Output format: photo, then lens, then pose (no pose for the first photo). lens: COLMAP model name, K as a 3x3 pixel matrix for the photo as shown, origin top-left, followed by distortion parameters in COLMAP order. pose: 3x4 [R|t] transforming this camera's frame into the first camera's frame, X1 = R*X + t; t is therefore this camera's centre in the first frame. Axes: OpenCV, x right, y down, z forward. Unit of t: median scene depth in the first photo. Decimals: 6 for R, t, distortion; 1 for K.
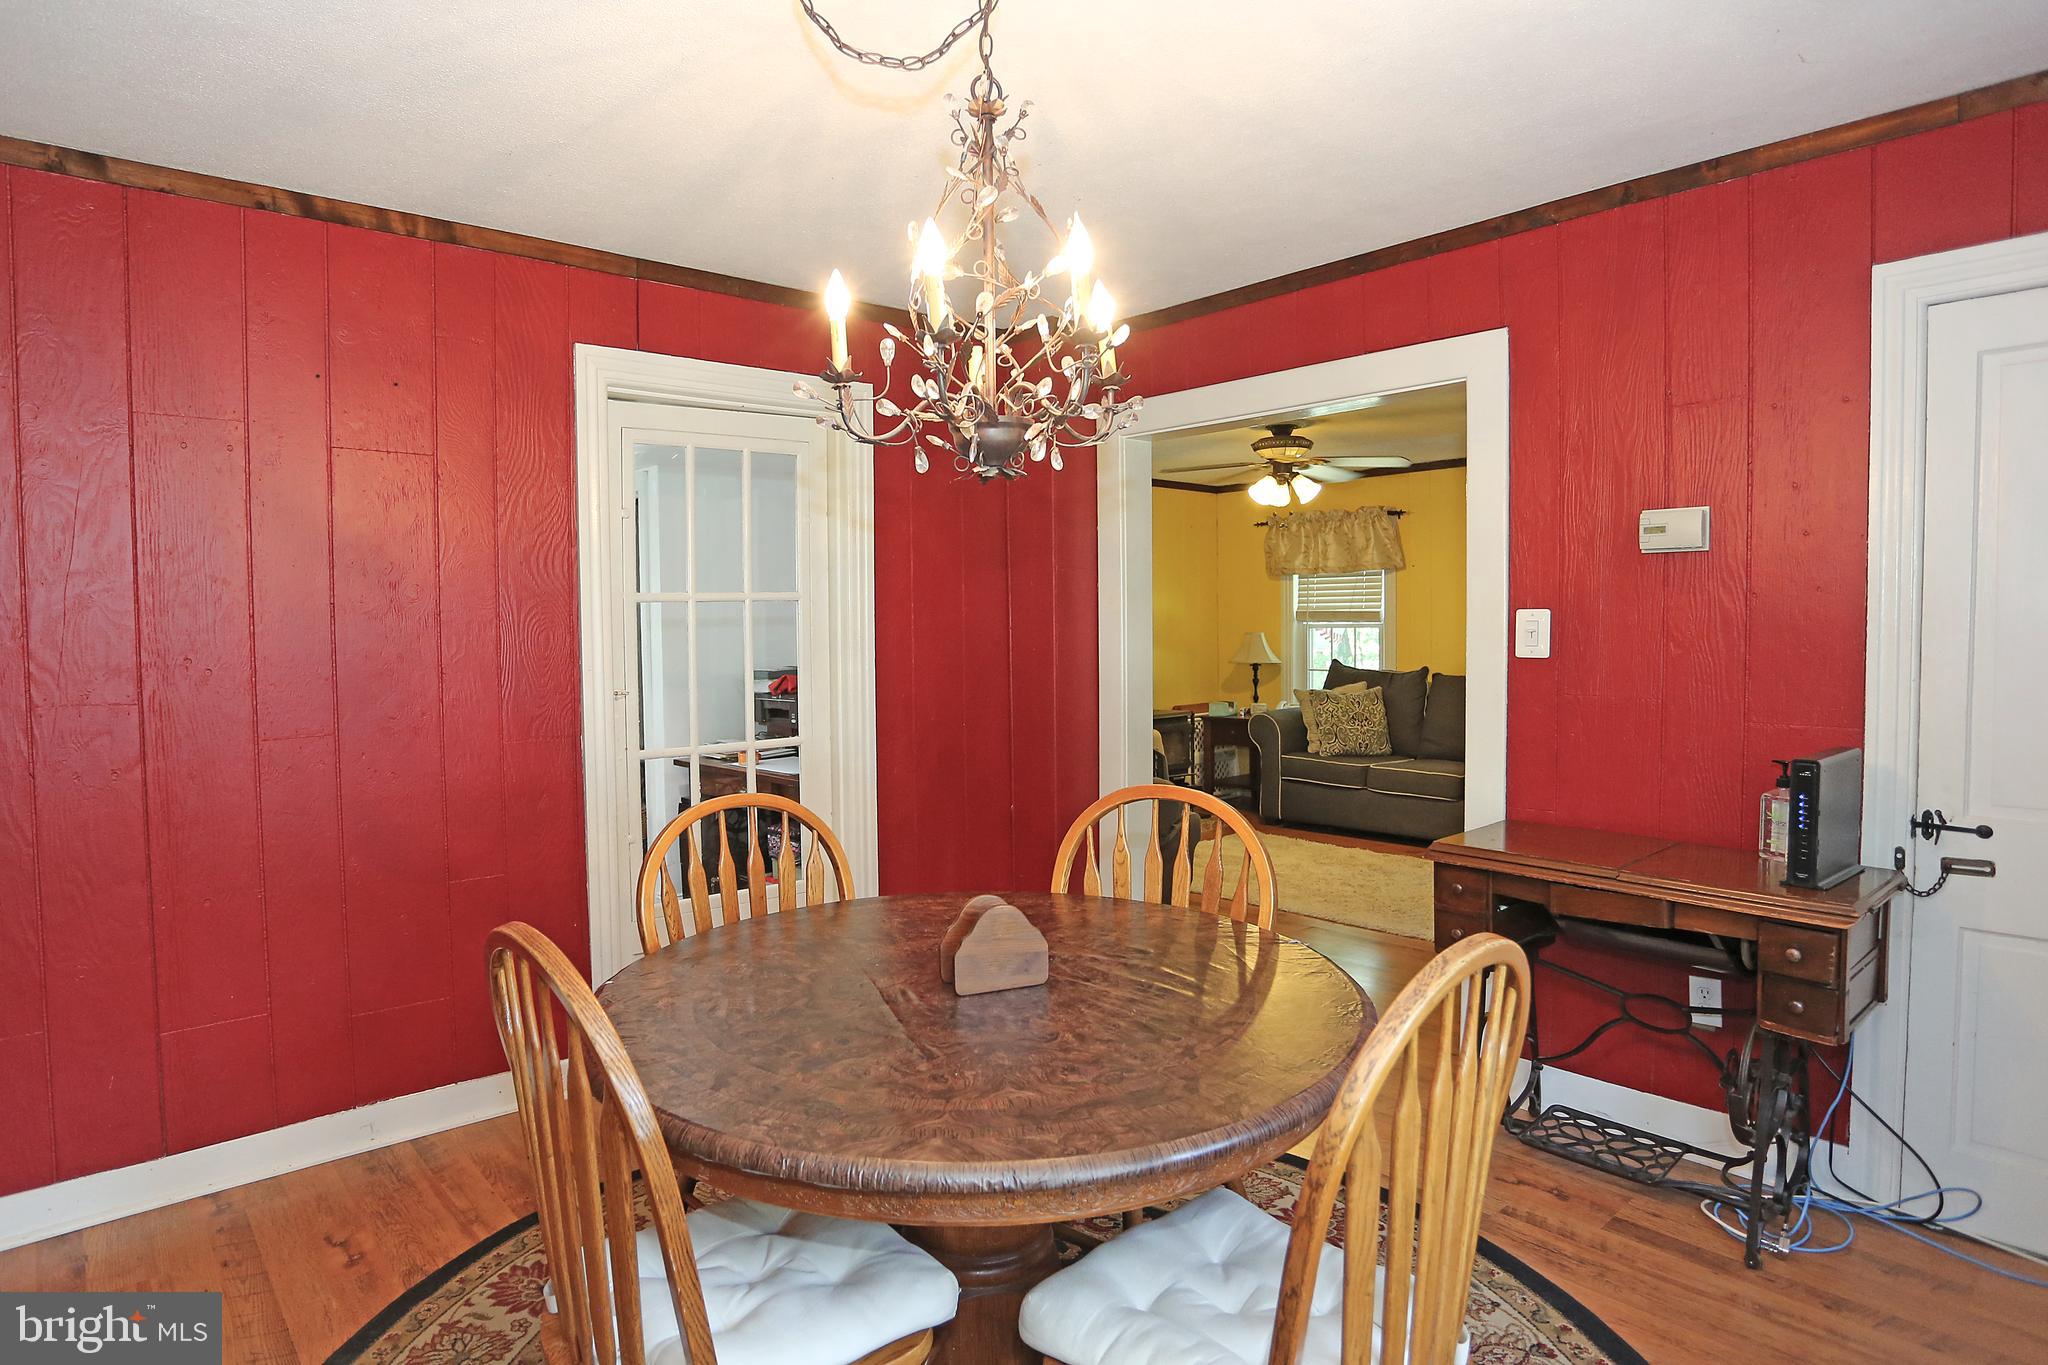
lens RADIAL K [[1149.9, 0, 913.0], [0, 1149.9, 675.6], [0, 0, 1]] dist [-0.095913, -0.000334]
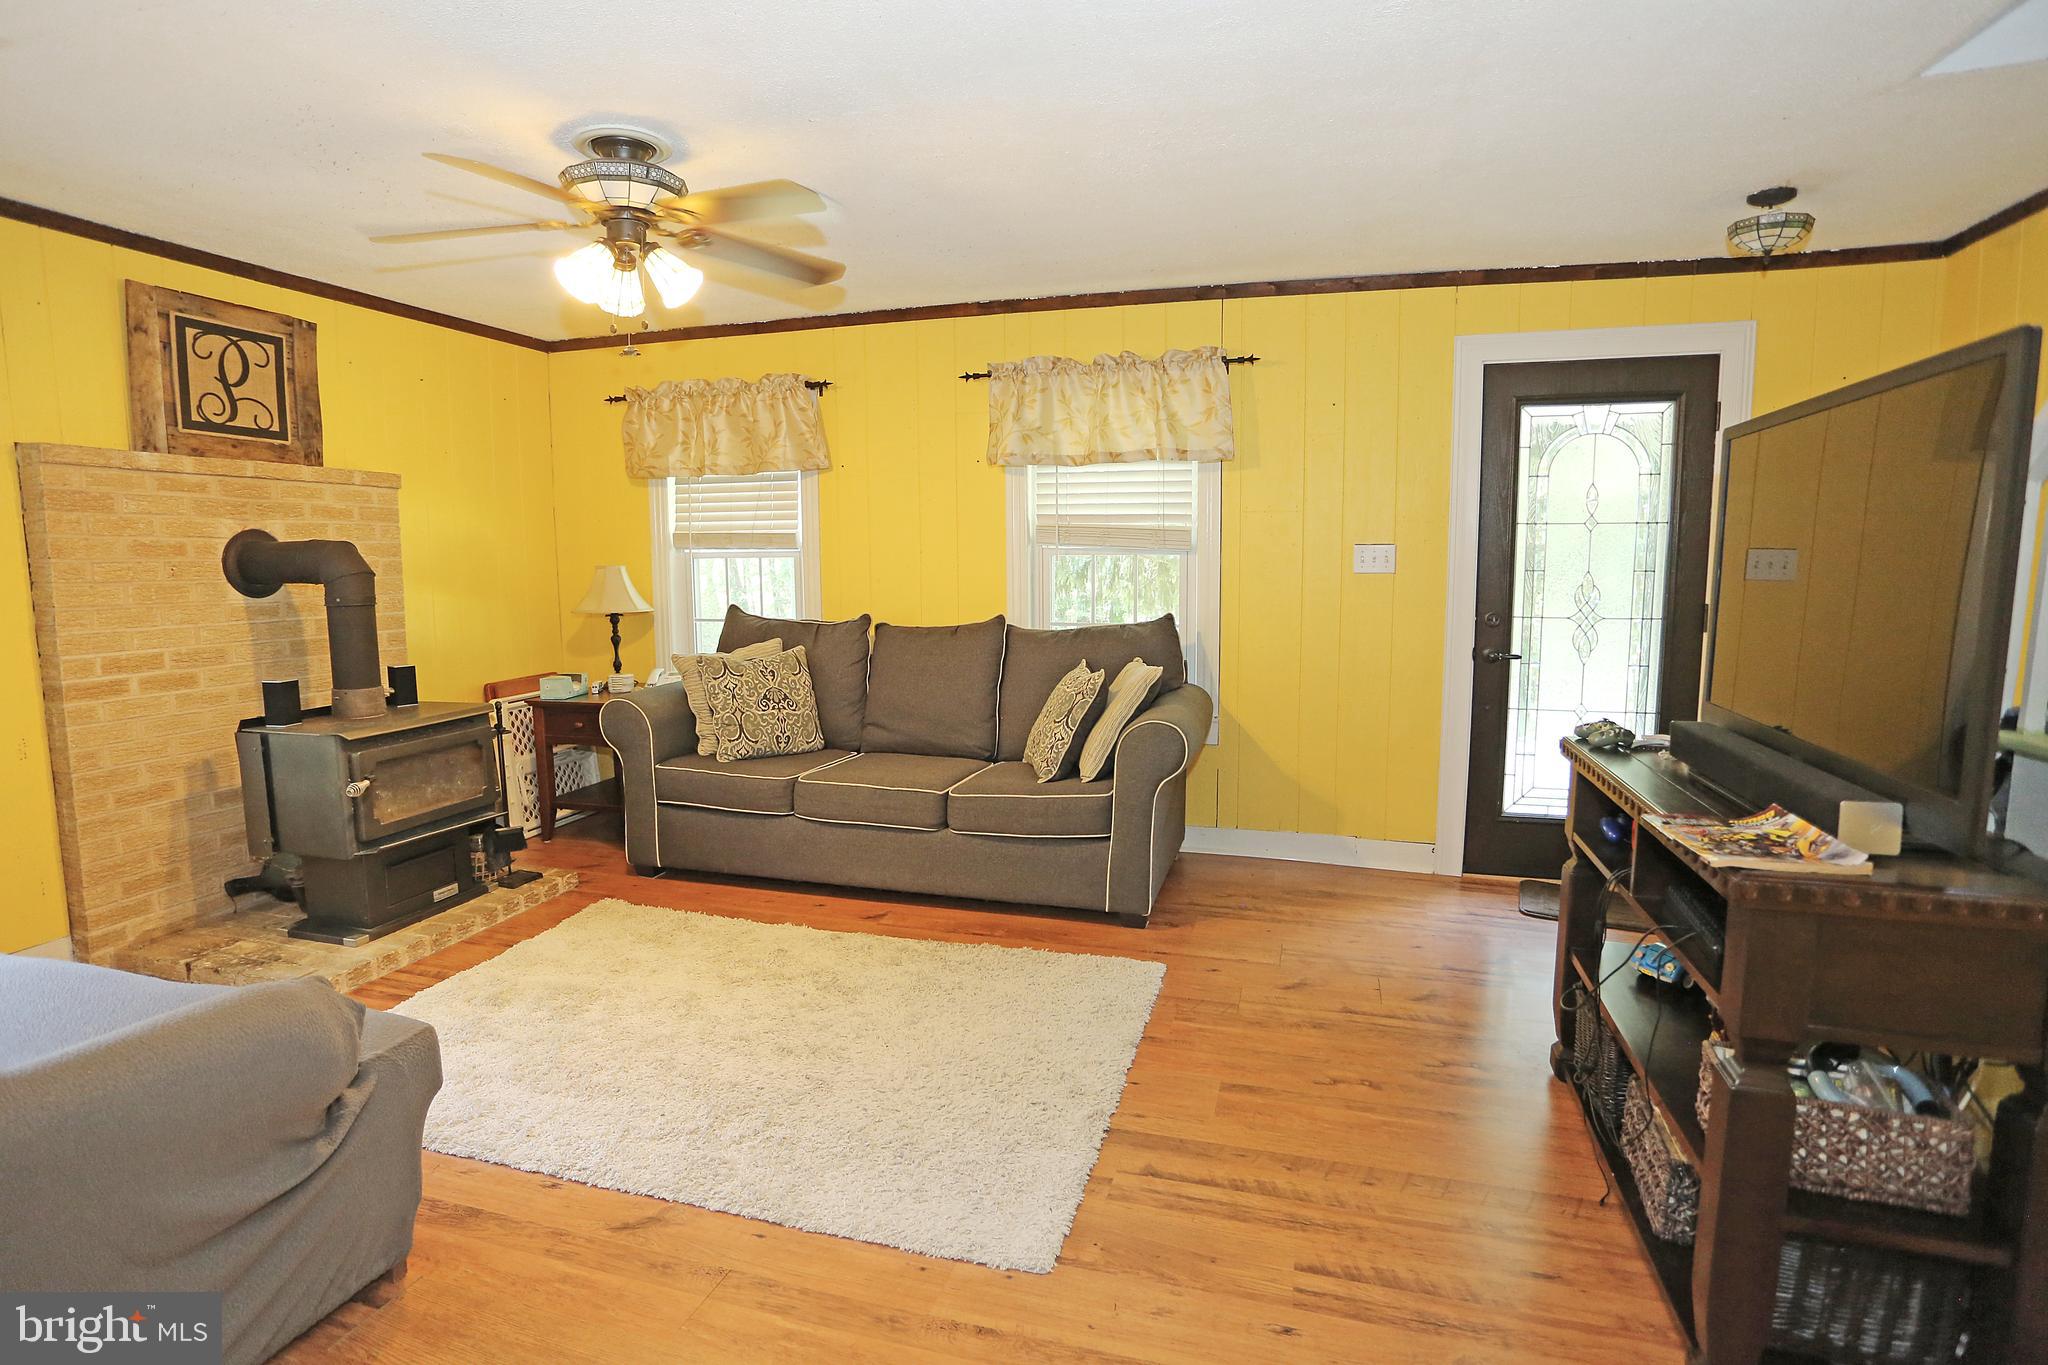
lens RADIAL K [[1044.4, 0, 995.1], [0, 1044.4, 671.0], [0, 0, 1]] dist [-0.078379, 0.037640]
pose [[0.819435, -0.058318, 0.570198, 0.152912], [0.021899, 0.997269, 0.070527, -0.015980], [-0.572754, -0.045306, 0.818474, 0.425255]]
